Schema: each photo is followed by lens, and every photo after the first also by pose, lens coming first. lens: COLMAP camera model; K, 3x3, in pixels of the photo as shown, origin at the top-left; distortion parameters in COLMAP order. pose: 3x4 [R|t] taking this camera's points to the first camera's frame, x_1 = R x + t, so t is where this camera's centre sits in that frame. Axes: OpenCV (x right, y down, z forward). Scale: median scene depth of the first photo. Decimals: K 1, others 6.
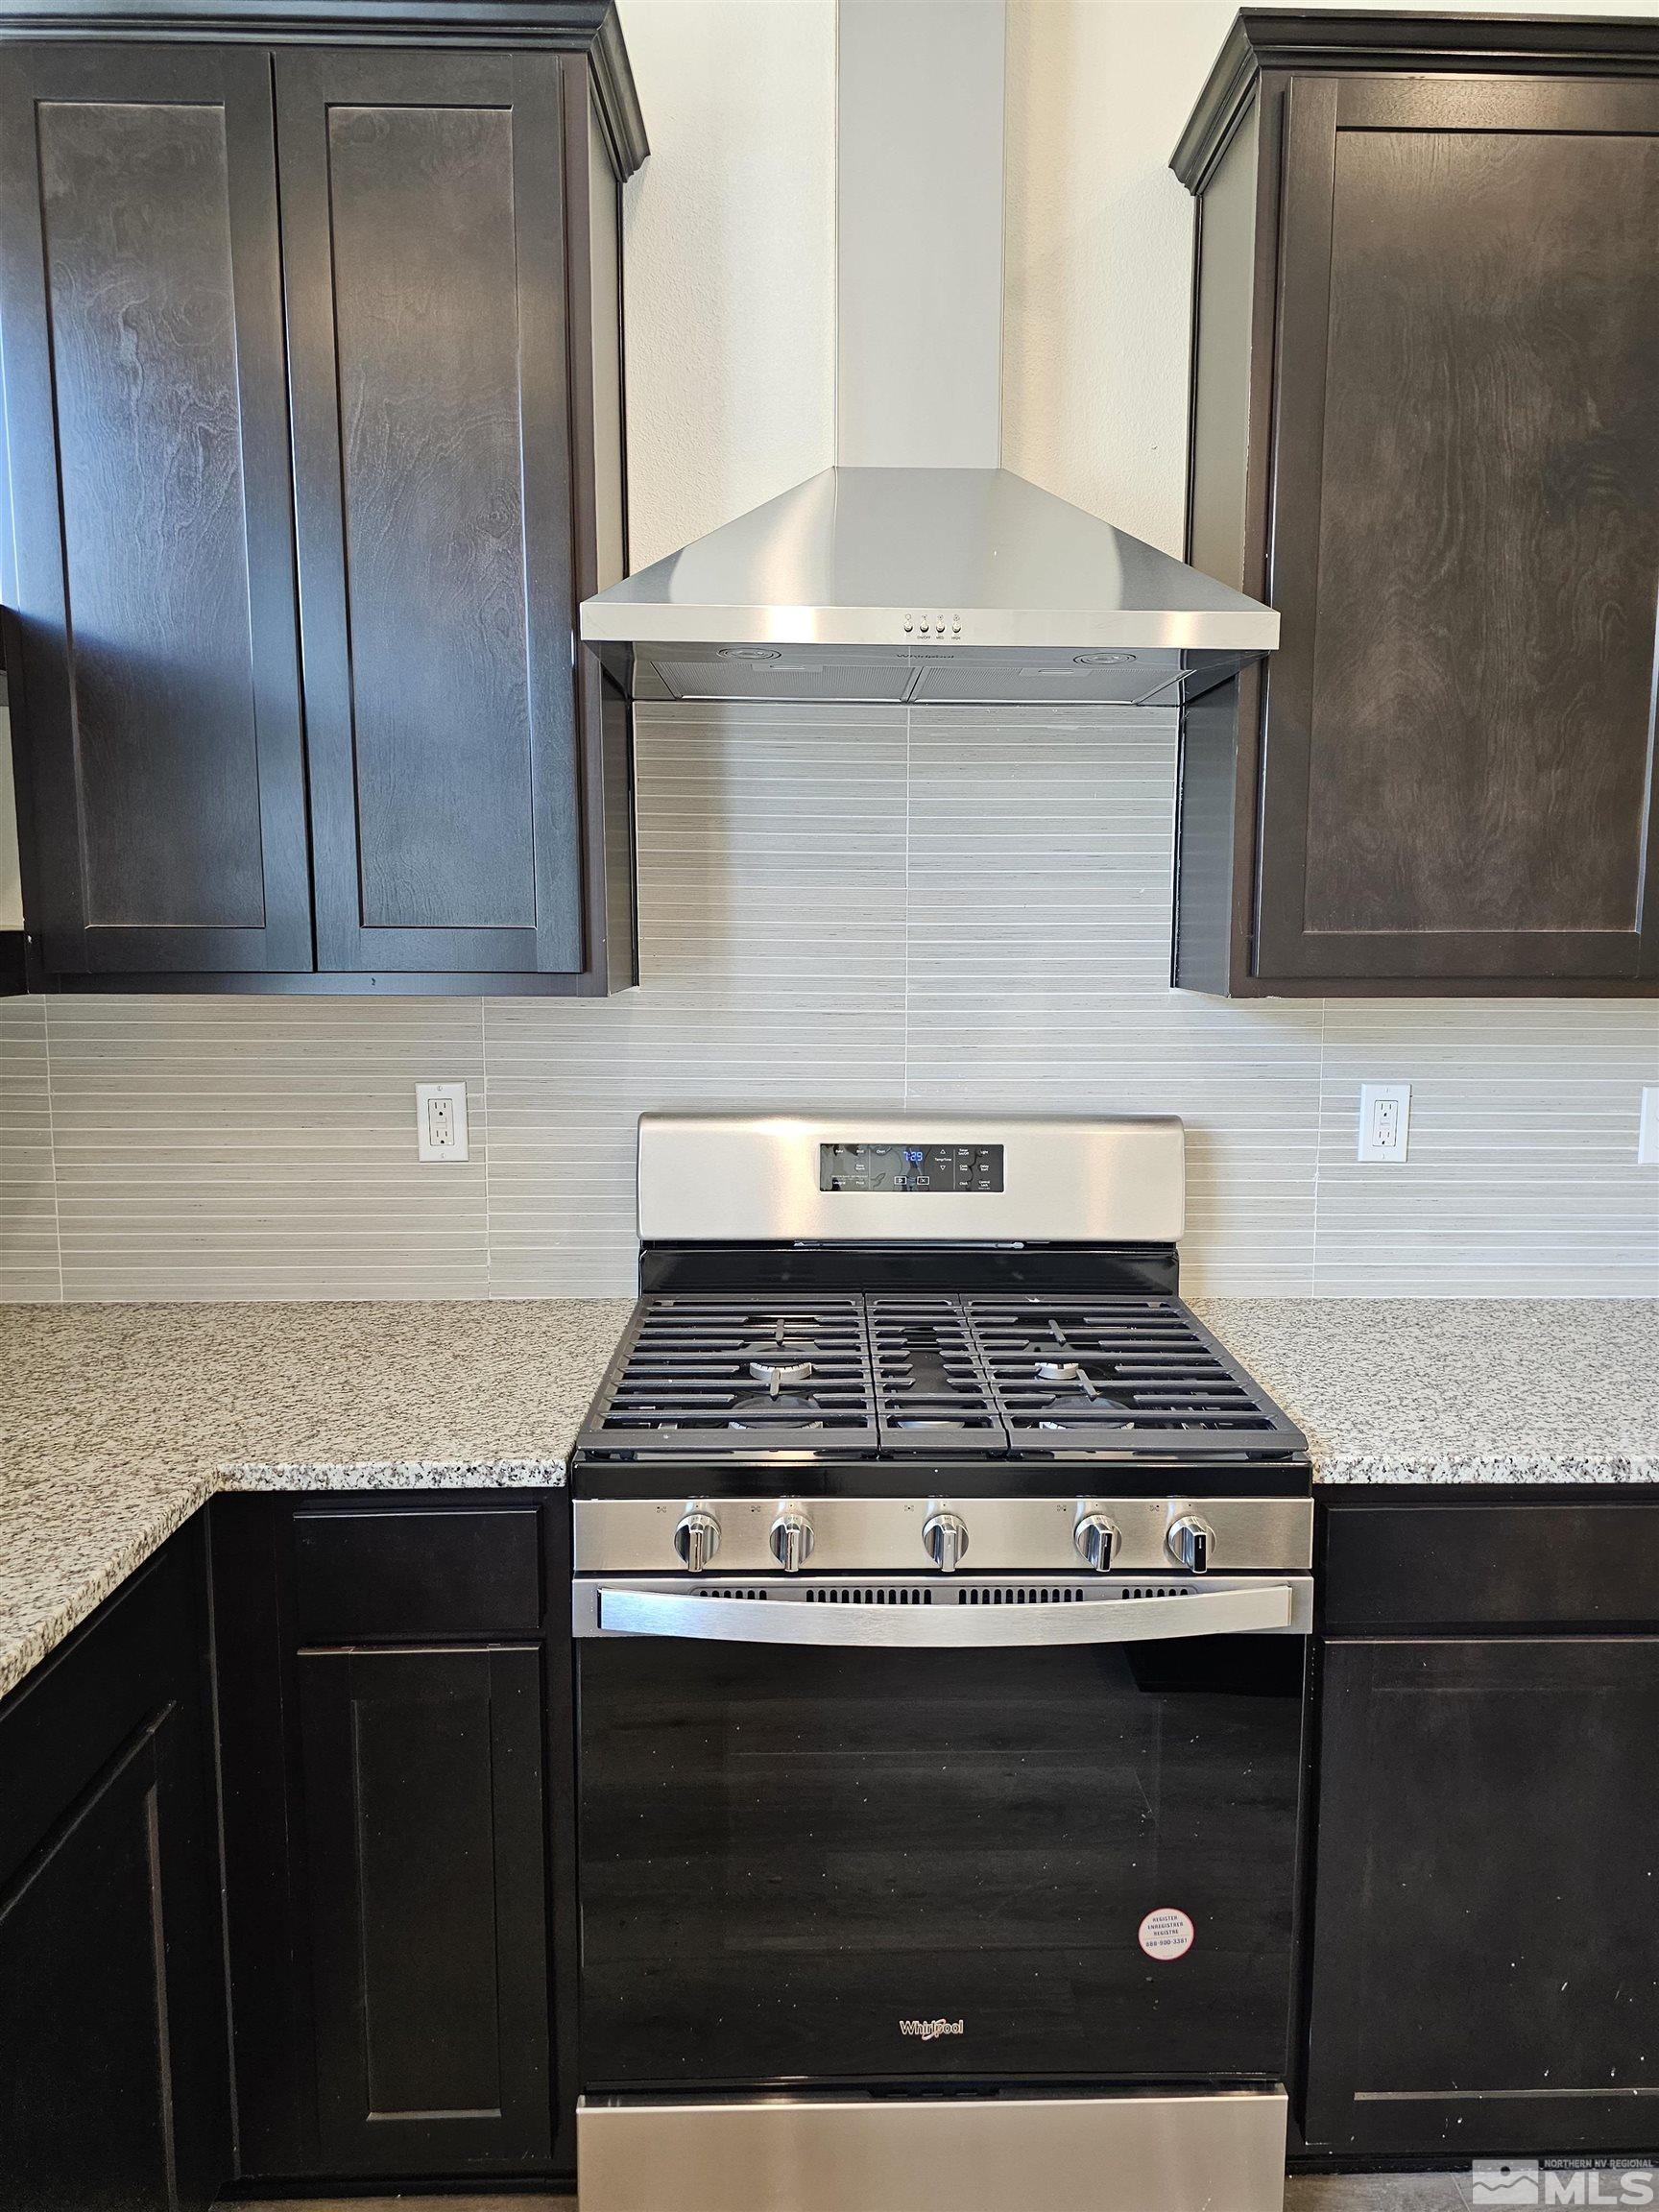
lens RADIAL K [[1509.6, 0, 832.8], [0, 1509.6, 1095.8], [0, 0, 1]] dist [0.006438, -0.005175]
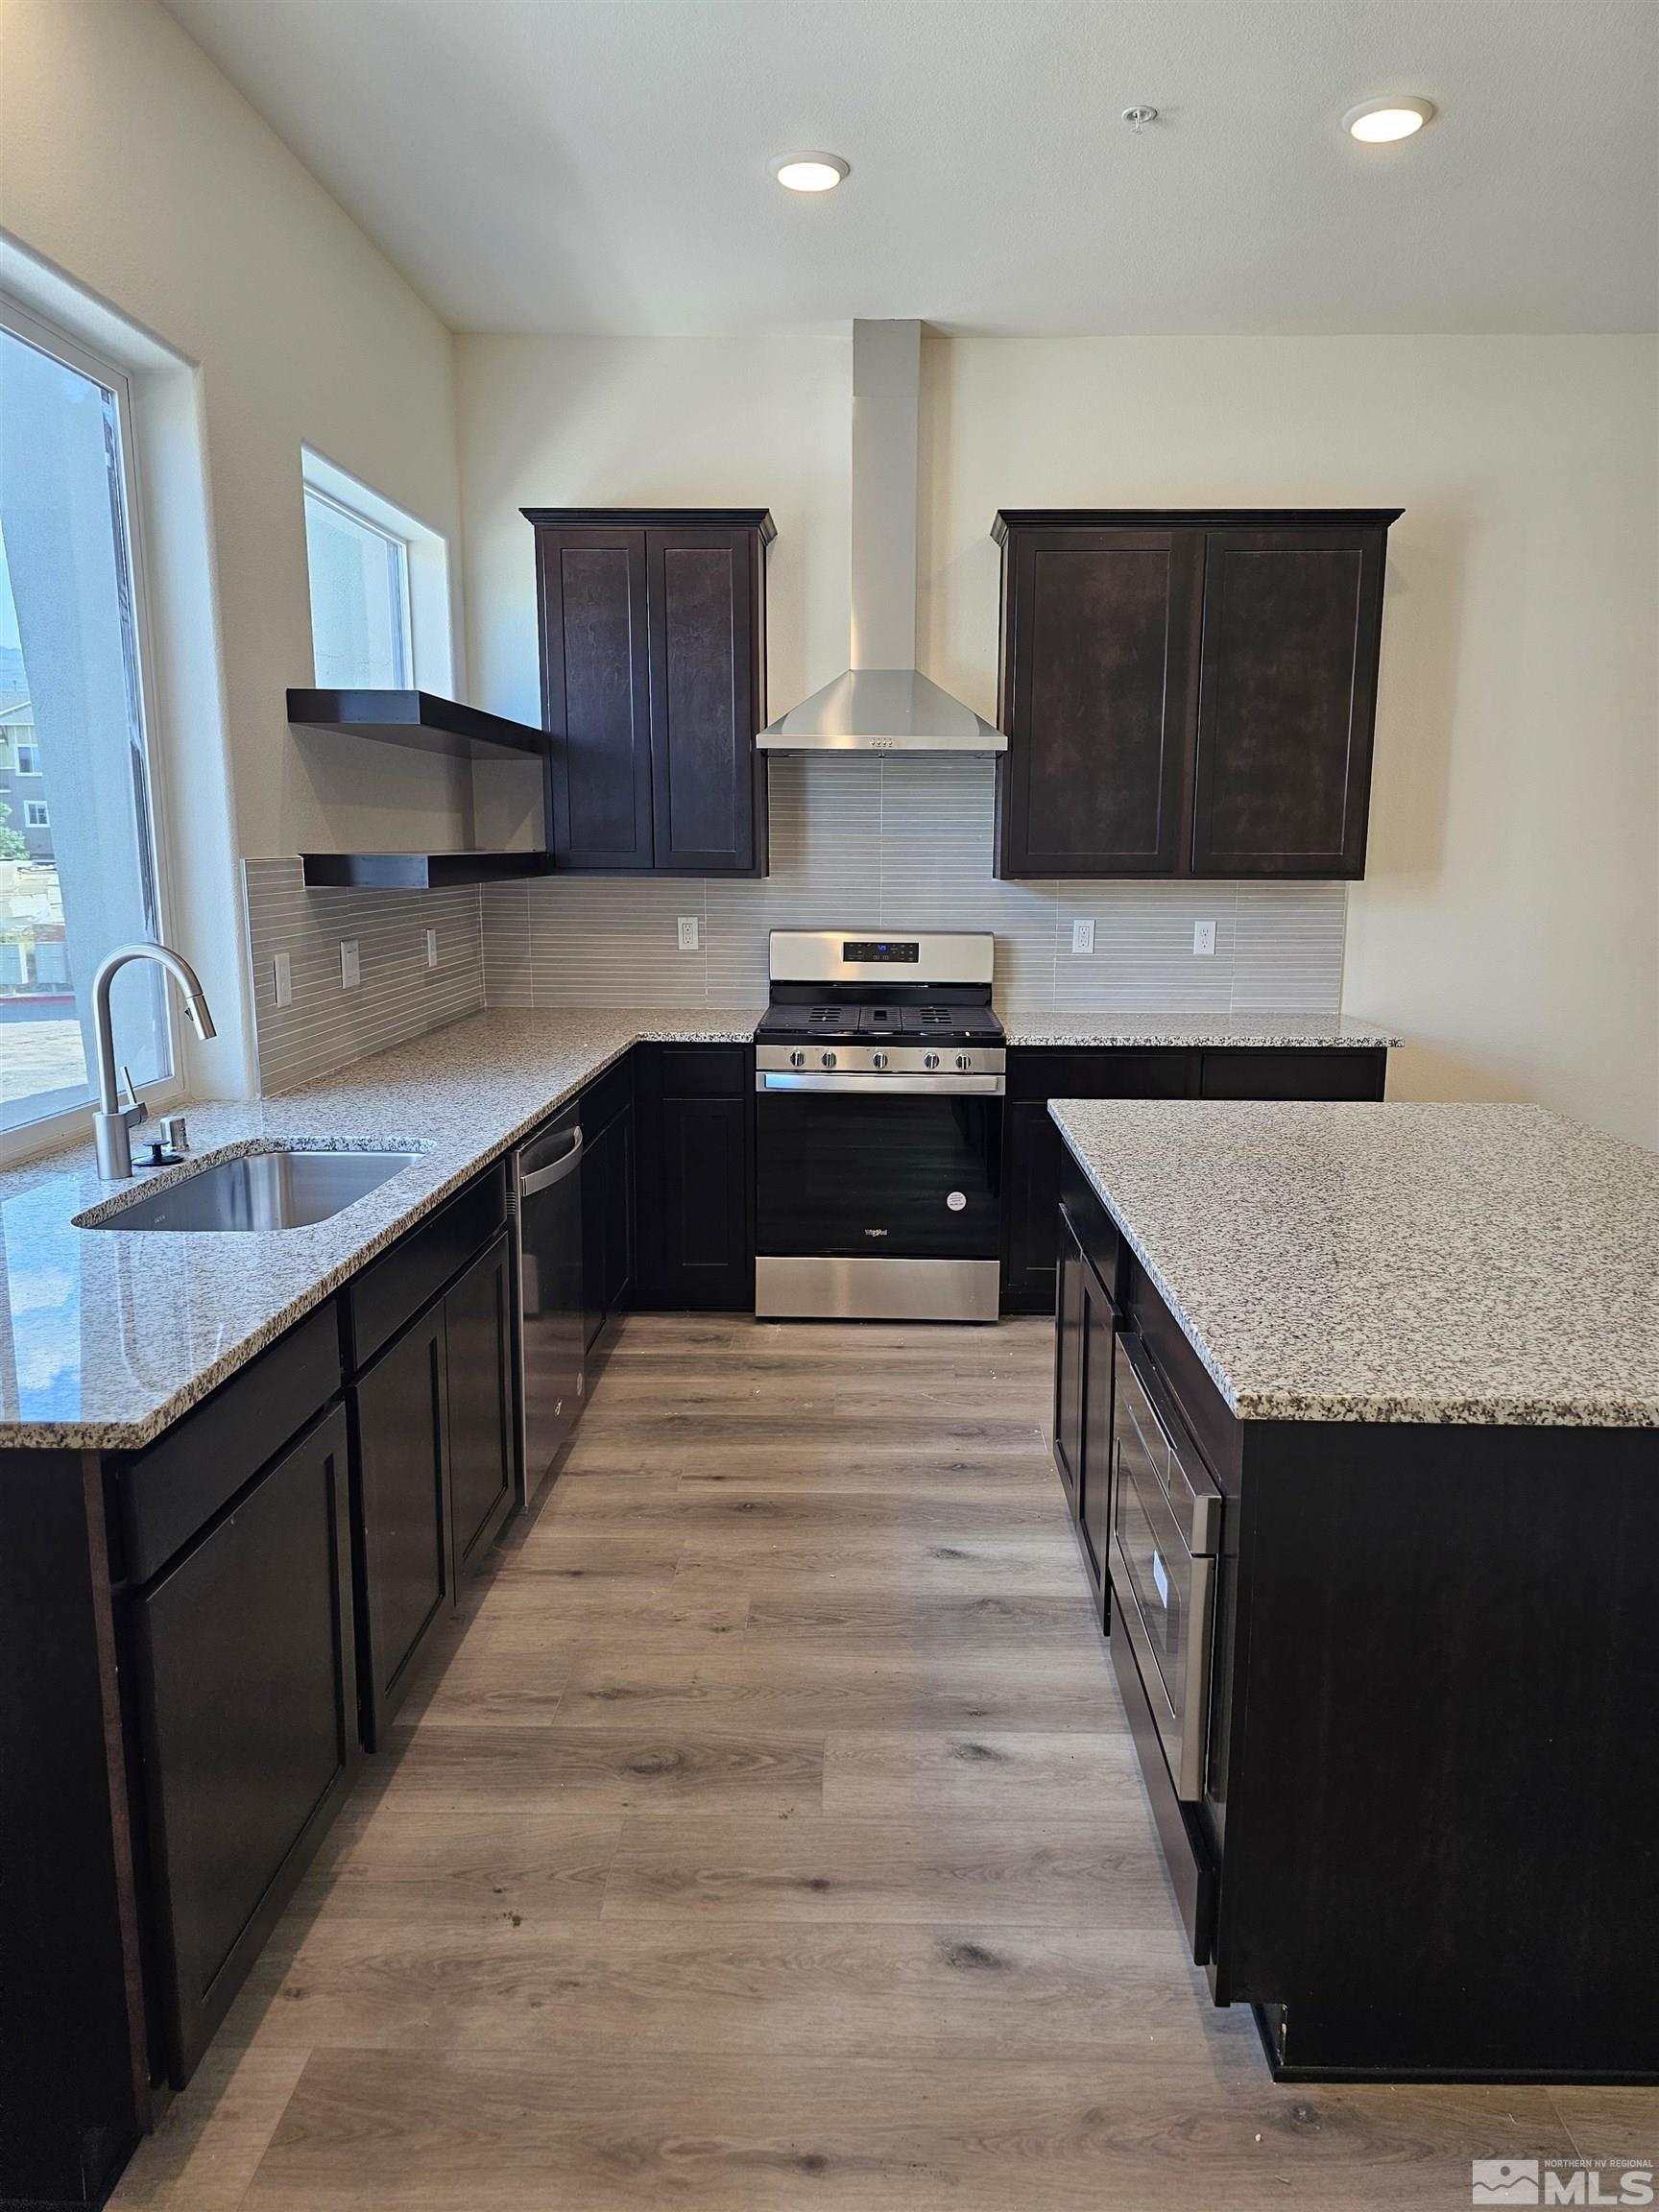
lens RADIAL K [[1488.6, 0, 832.9], [0, 1488.6, 1135.6], [0, 0, 1]] dist [0.062272, -0.043103]
pose [[0.999206, 0.009705, -0.038654, 0.071269], [-0.006684, 0.996967, 0.077537, 0.159699], [0.039289, -0.077217, 0.996240, -1.452510]]
